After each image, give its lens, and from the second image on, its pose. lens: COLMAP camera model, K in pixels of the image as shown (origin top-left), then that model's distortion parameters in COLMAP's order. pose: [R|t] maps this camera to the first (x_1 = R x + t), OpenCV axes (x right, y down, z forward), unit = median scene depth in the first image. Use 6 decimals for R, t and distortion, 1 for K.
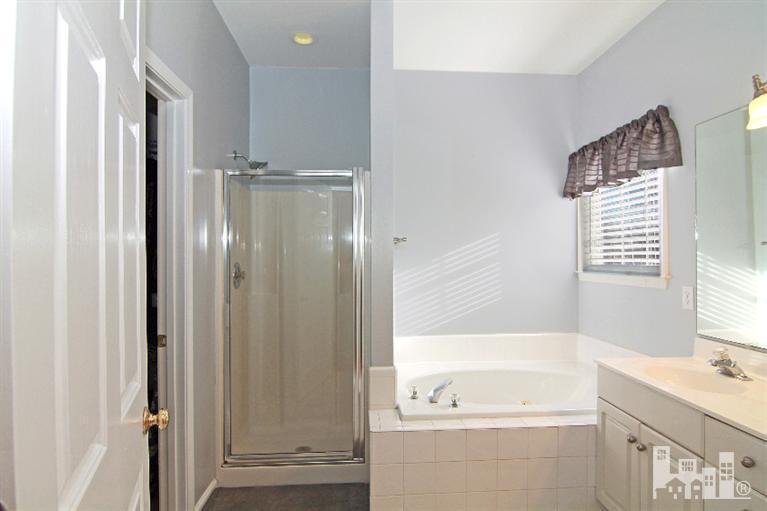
lens RADIAL K [[441.9, 0, 383.5], [0, 441.9, 255.5], [0, 0, 1]] dist [-0.005785, -0.001684]
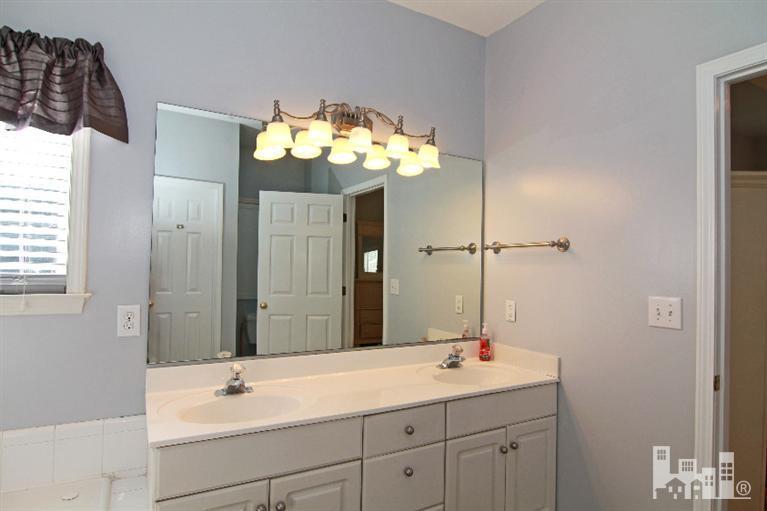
lens RADIAL K [[441.9, 0, 383.5], [0, 441.9, 255.5], [0, 0, 1]] dist [-0.005785, -0.001684]
pose [[-0.434150, 0.031483, 0.900290, -0.163972], [-0.032235, 0.998206, -0.050453, 0.011187], [-0.900263, -0.050925, -0.432357, 0.827795]]
